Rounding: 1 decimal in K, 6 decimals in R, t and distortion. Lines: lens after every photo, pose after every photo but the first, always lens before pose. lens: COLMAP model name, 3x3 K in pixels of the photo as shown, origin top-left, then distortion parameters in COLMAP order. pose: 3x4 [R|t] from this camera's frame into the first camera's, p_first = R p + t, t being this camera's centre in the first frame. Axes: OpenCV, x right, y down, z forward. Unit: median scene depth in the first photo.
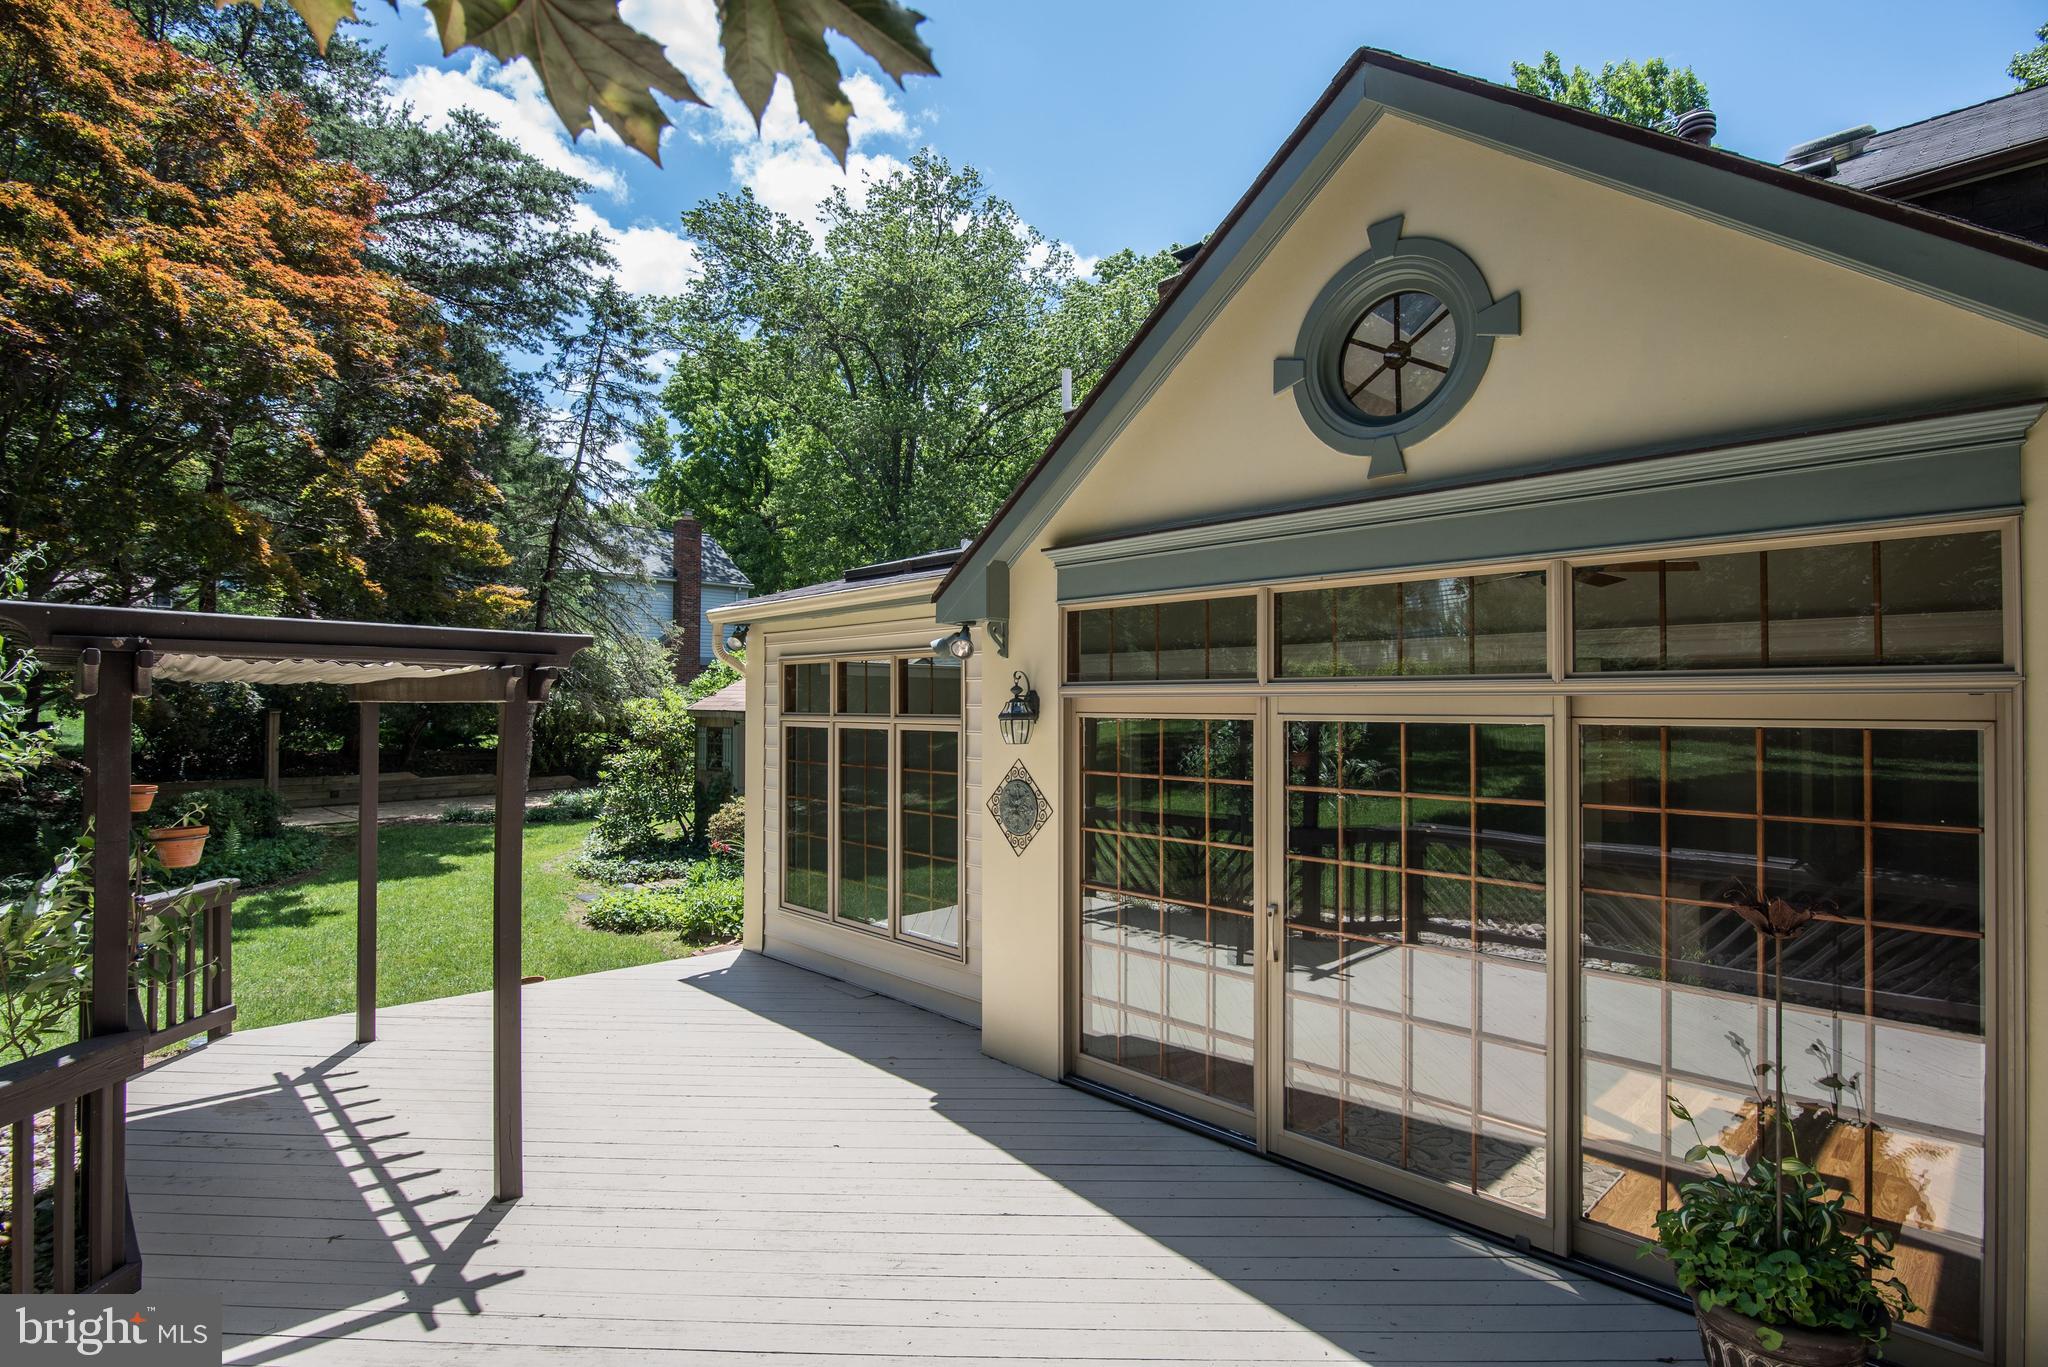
lens RADIAL K [[1012.5, 0, 1020.0], [0, 1012.5, 667.5], [0, 0, 1]] dist [-0.032353, -0.000106]
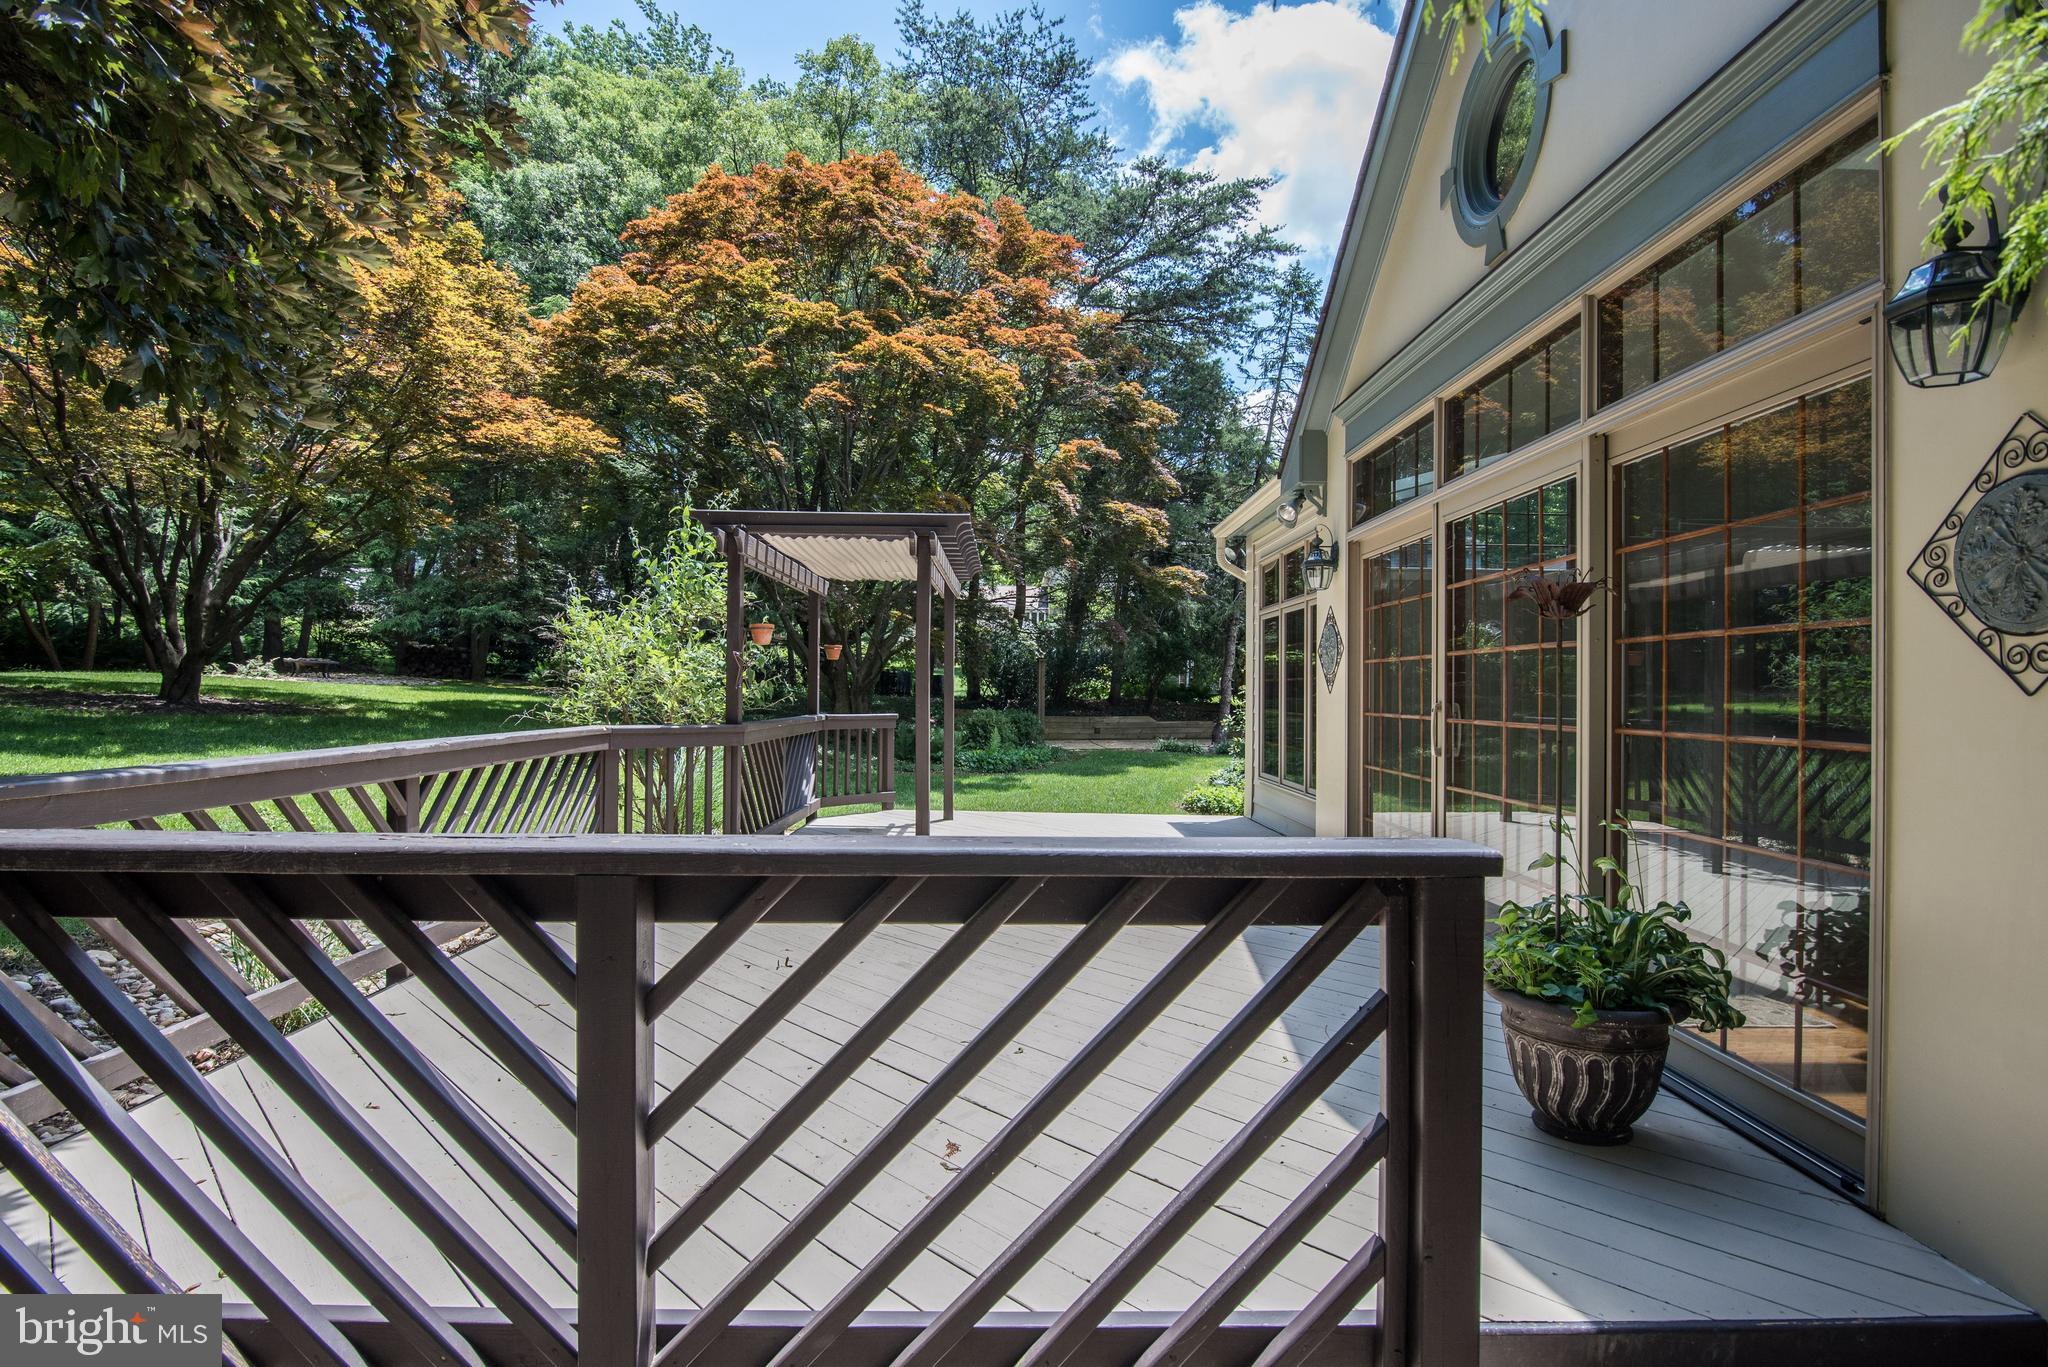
lens RADIAL K [[1019.5, 0, 1024.0], [0, 1019.5, 683.5], [0, 0, 1]] dist [-0.000361, -0.000042]
pose [[0.723956, 0.000438, -0.689846, 0.300060], [0.016078, 0.999717, 0.017507, 0.084780], [0.689658, -0.023766, 0.723745, -0.026254]]
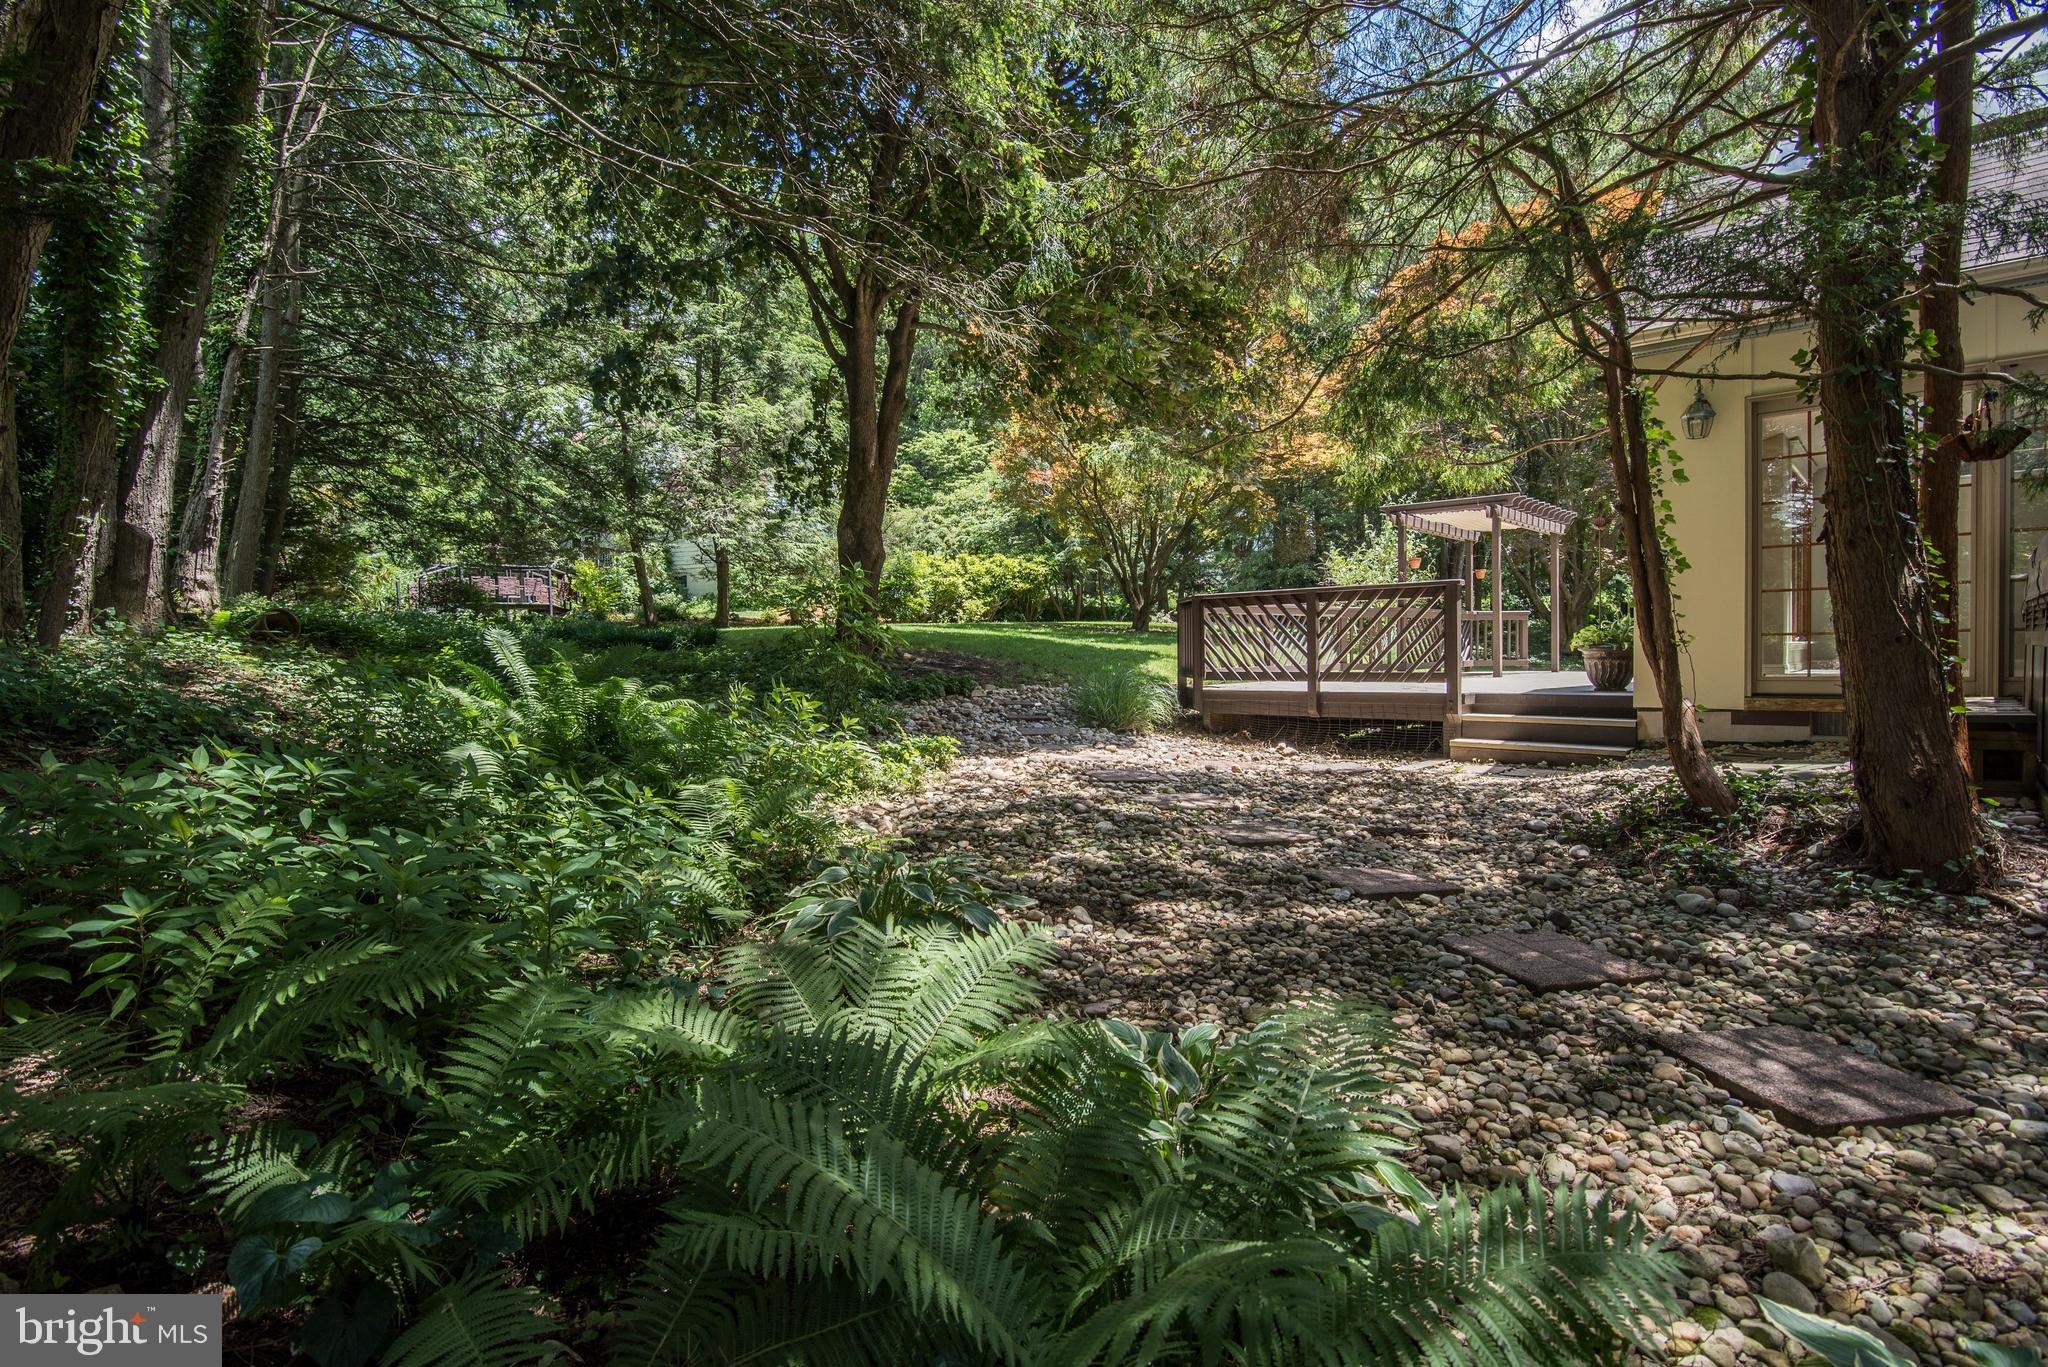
lens RADIAL K [[1012.5, 0, 1020.0], [0, 1012.5, 667.5], [0, 0, 1]] dist [-0.032353, -0.000106]
pose [[0.050385, 0.014404, -0.998626, 1.071645], [0.052248, 0.998489, 0.017039, 0.154719], [0.997362, -0.053034, 0.049556, -0.278048]]
